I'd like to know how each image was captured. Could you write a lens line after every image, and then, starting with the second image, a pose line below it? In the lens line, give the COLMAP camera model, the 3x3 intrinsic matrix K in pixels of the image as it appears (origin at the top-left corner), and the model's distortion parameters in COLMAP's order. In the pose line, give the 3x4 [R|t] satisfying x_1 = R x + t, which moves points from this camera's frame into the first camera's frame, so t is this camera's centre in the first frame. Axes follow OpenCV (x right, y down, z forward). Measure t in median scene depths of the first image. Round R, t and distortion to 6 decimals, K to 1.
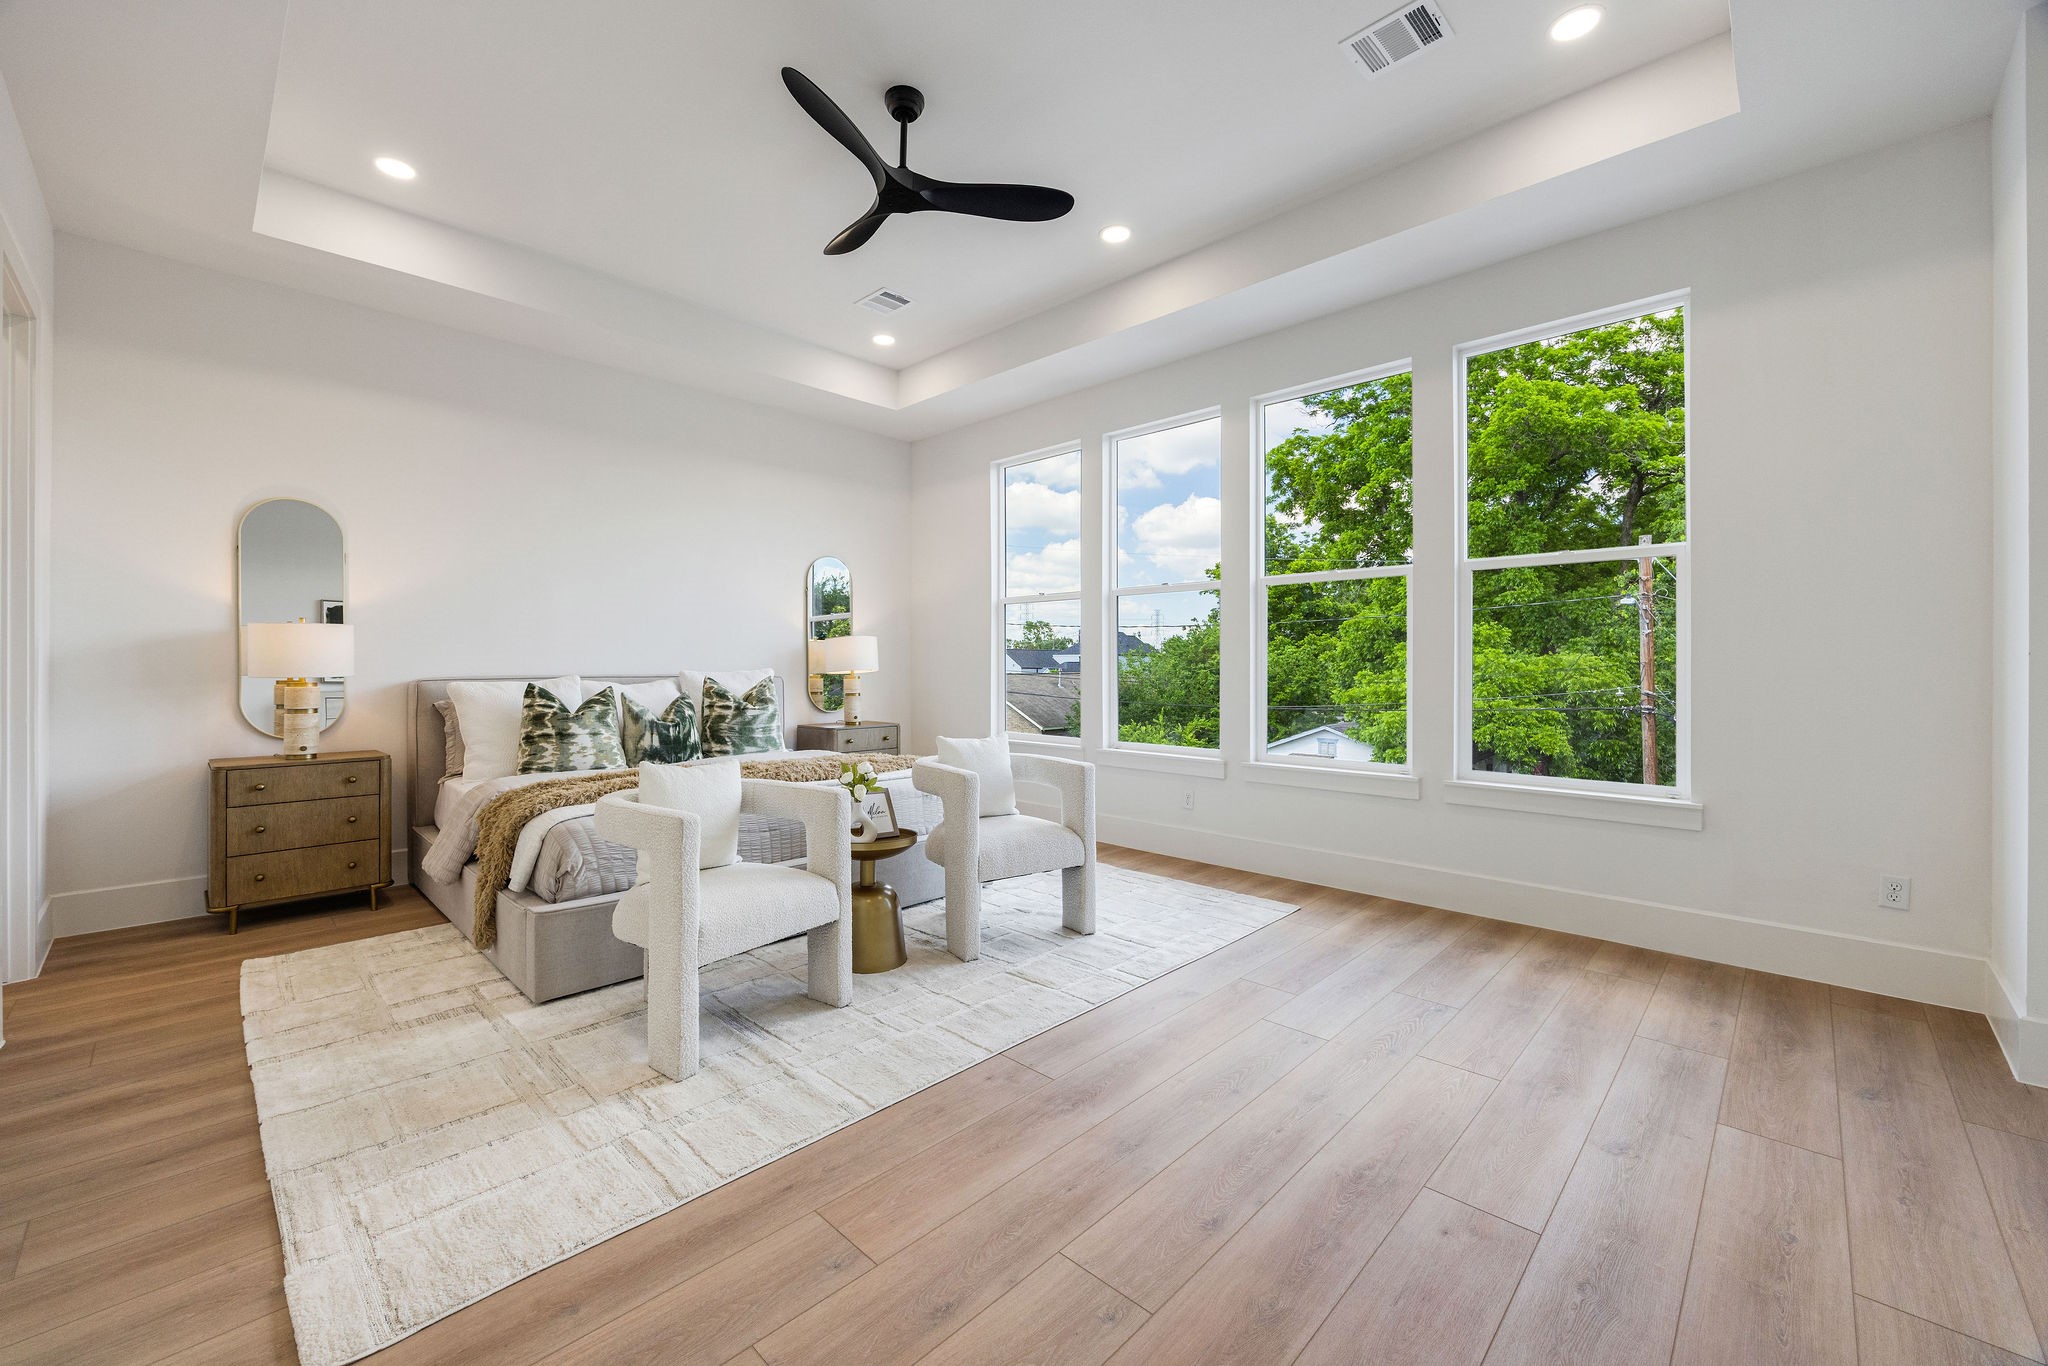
lens RADIAL K [[804.3, 0, 1017.7], [0, 804.3, 667.1], [0, 0, 1]] dist [-0.000636, 0.000705]
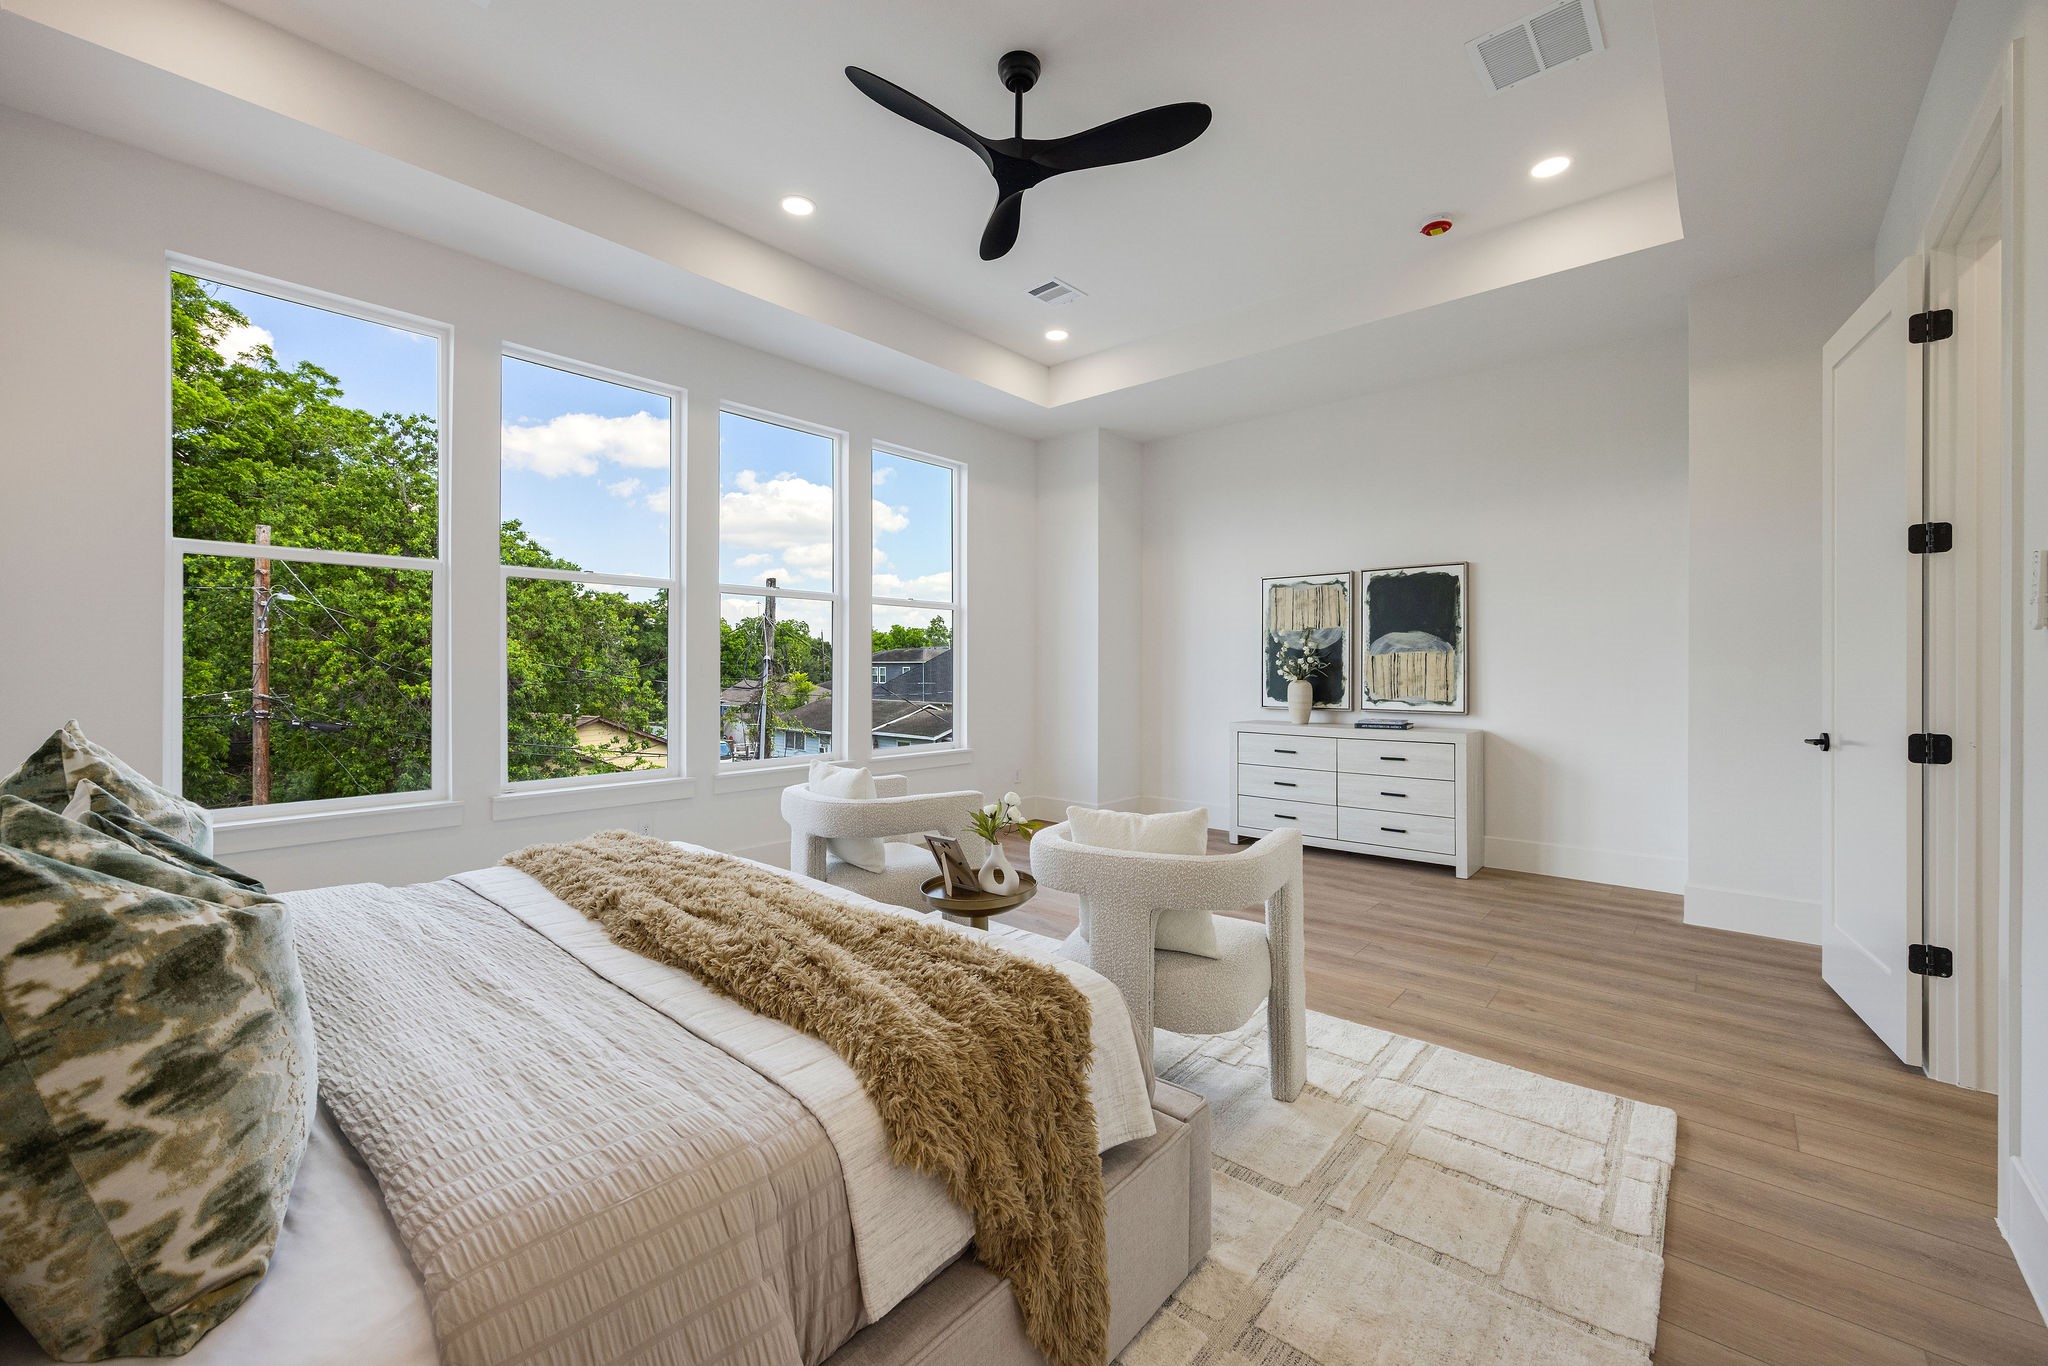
lens RADIAL K [[809.5, 0, 1022.7], [0, 809.5, 658.2], [0, 0, 1]] dist [-0.002715, 0.000100]
pose [[-0.048958, 0.006064, 0.998782, -0.785651], [0.003845, 0.999975, -0.005883, -0.013202], [-0.998793, 0.003553, -0.048980, 0.766464]]
